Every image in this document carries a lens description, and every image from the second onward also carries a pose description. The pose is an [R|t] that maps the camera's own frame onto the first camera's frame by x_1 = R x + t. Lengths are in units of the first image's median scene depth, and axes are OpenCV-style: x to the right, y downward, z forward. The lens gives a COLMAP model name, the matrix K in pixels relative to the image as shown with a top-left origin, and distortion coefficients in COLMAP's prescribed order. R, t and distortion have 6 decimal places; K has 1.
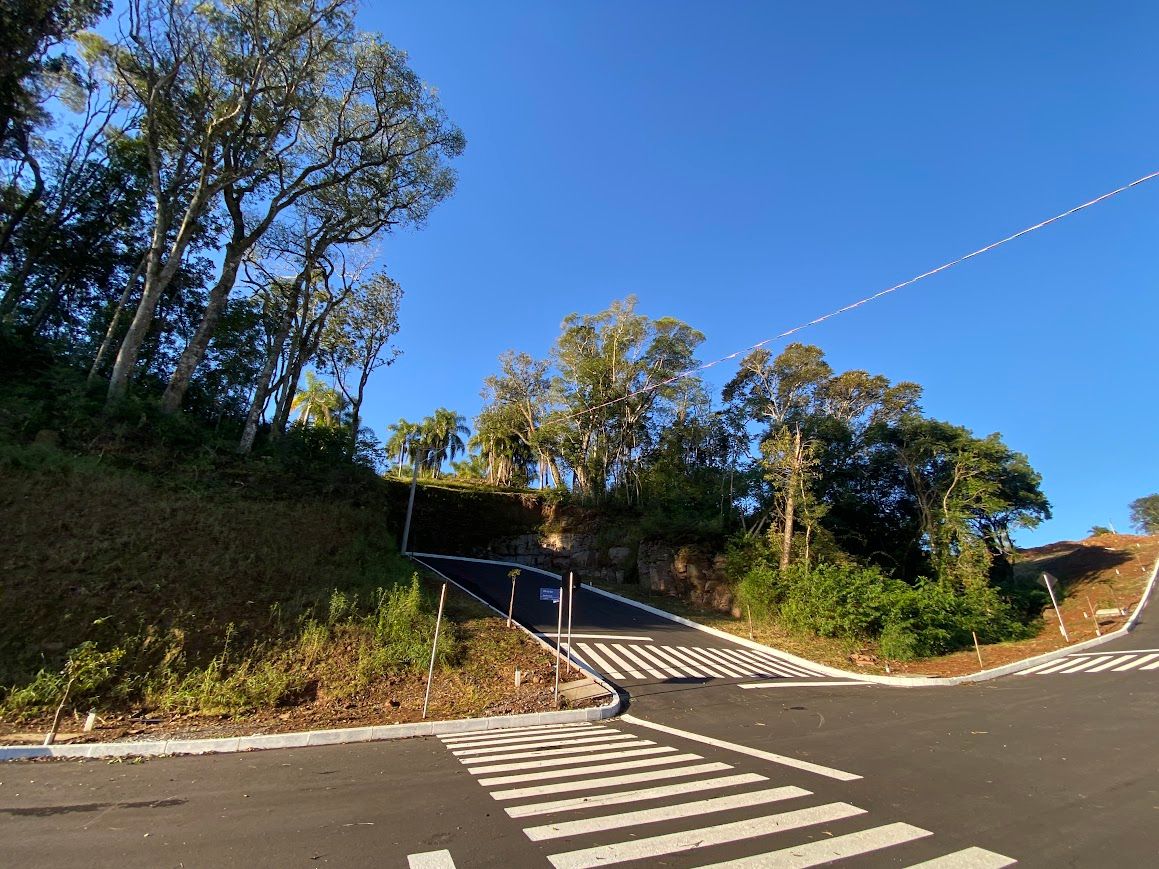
lens RADIAL K [[467.1, 0, 569.9], [0, 467.1, 427.7], [0, 0, 1]] dist [0.021014, -0.023432]
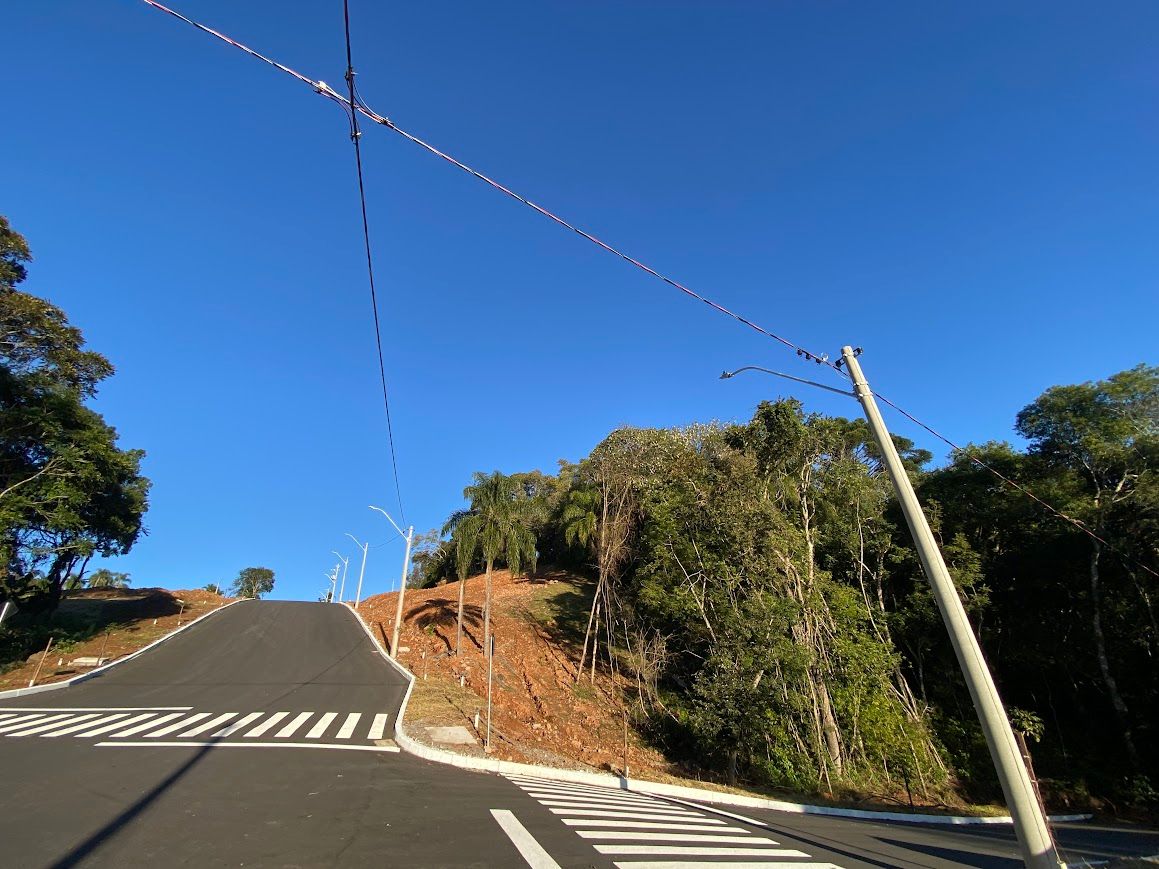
lens RADIAL K [[469.0, 0, 575.3], [0, 469.0, 428.0], [0, 0, 1]] dist [0.043209, -0.029660]
pose [[0.100334, 0.461009, 0.881705, 0.201693], [-0.393475, 0.832320, -0.390412, 0.005888], [-0.913844, -0.307757, 0.264906, 0.018094]]
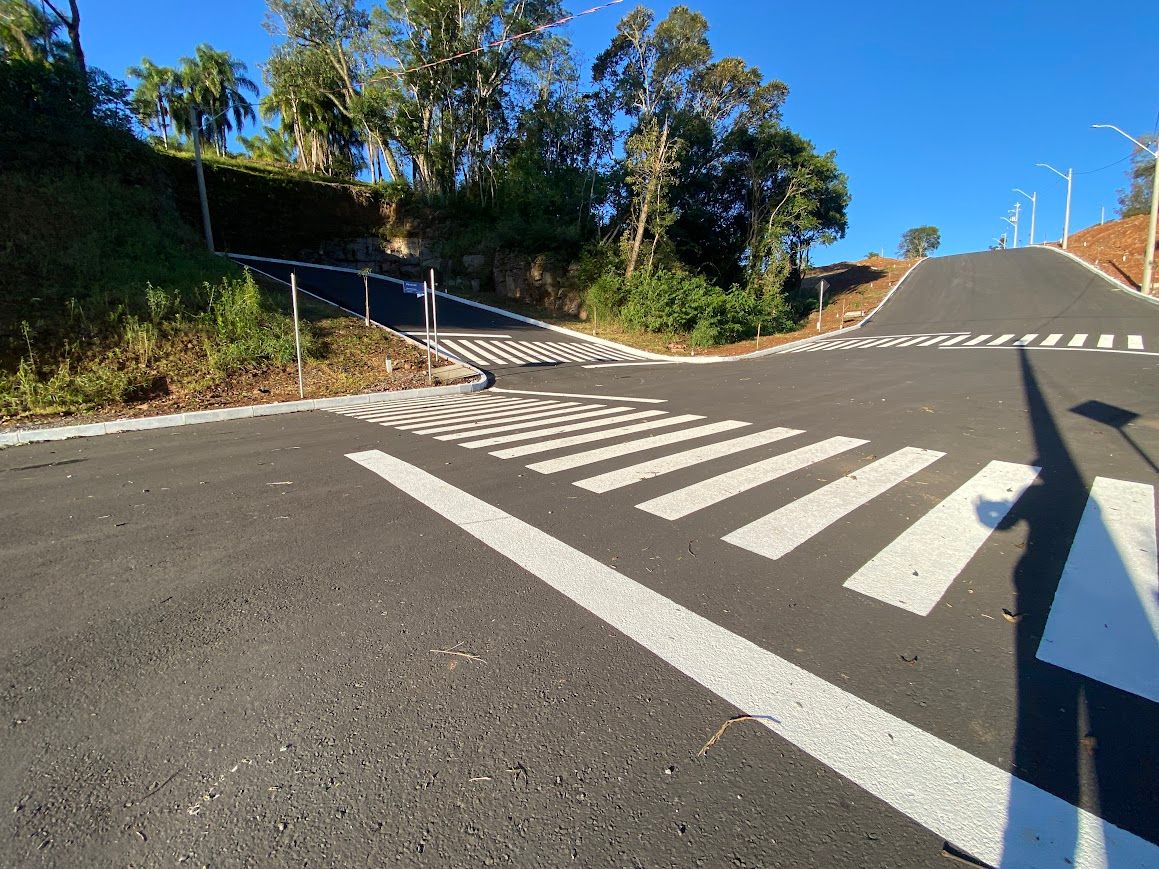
lens RADIAL K [[472.6, 0, 575.2], [0, 472.6, 433.1], [0, 0, 1]] dist [0.023798, -0.022763]
pose [[0.951760, -0.085616, 0.294657, -0.016117], [-0.094381, 0.832047, 0.546616, 0.012452], [-0.291968, -0.548057, 0.783829, -0.023708]]
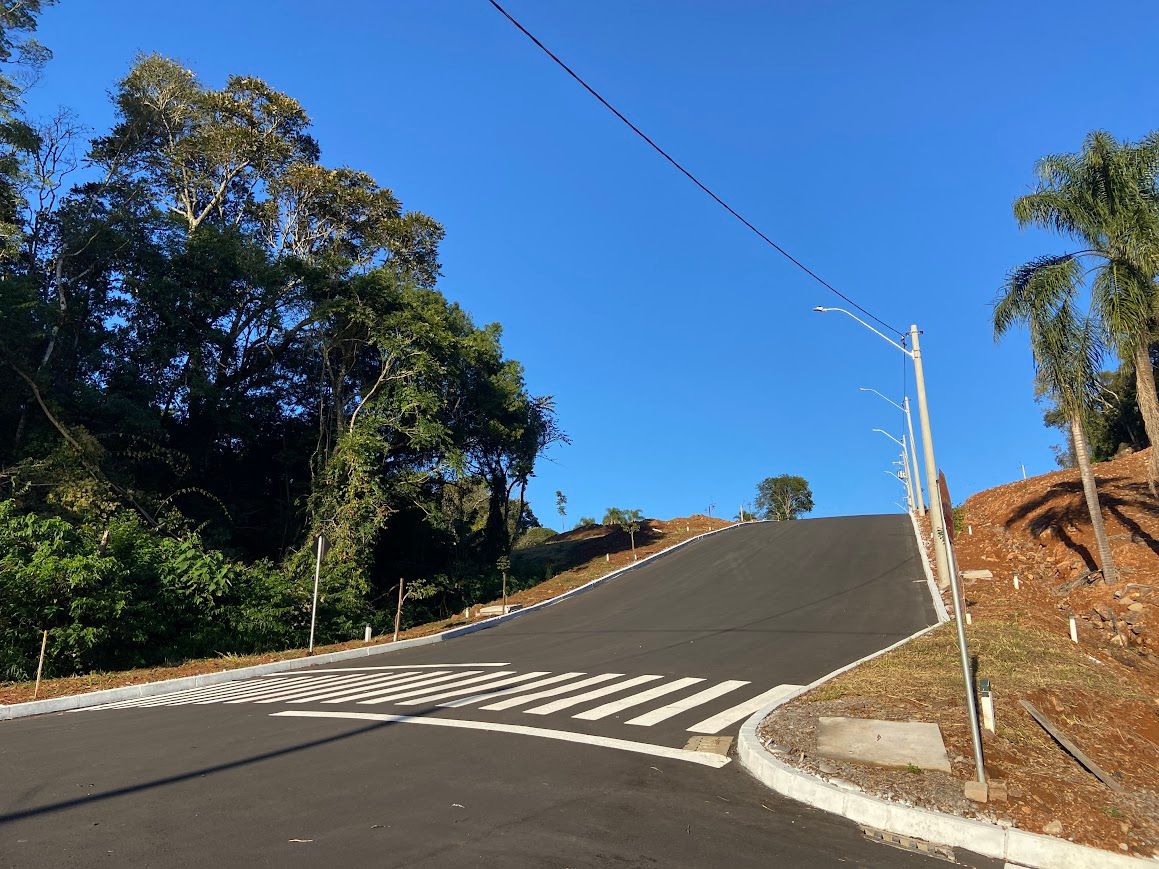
lens RADIAL K [[880.0, 0, 579.5], [0, 880.0, 434.5], [0, 0, 1]] dist [0.054617, -0.001559]
pose [[0.815863, 0.126513, 0.564236, 0.440409], [-0.223224, 0.969042, 0.105494, 0.006398], [-0.533422, -0.212020, 0.818846, -0.017206]]
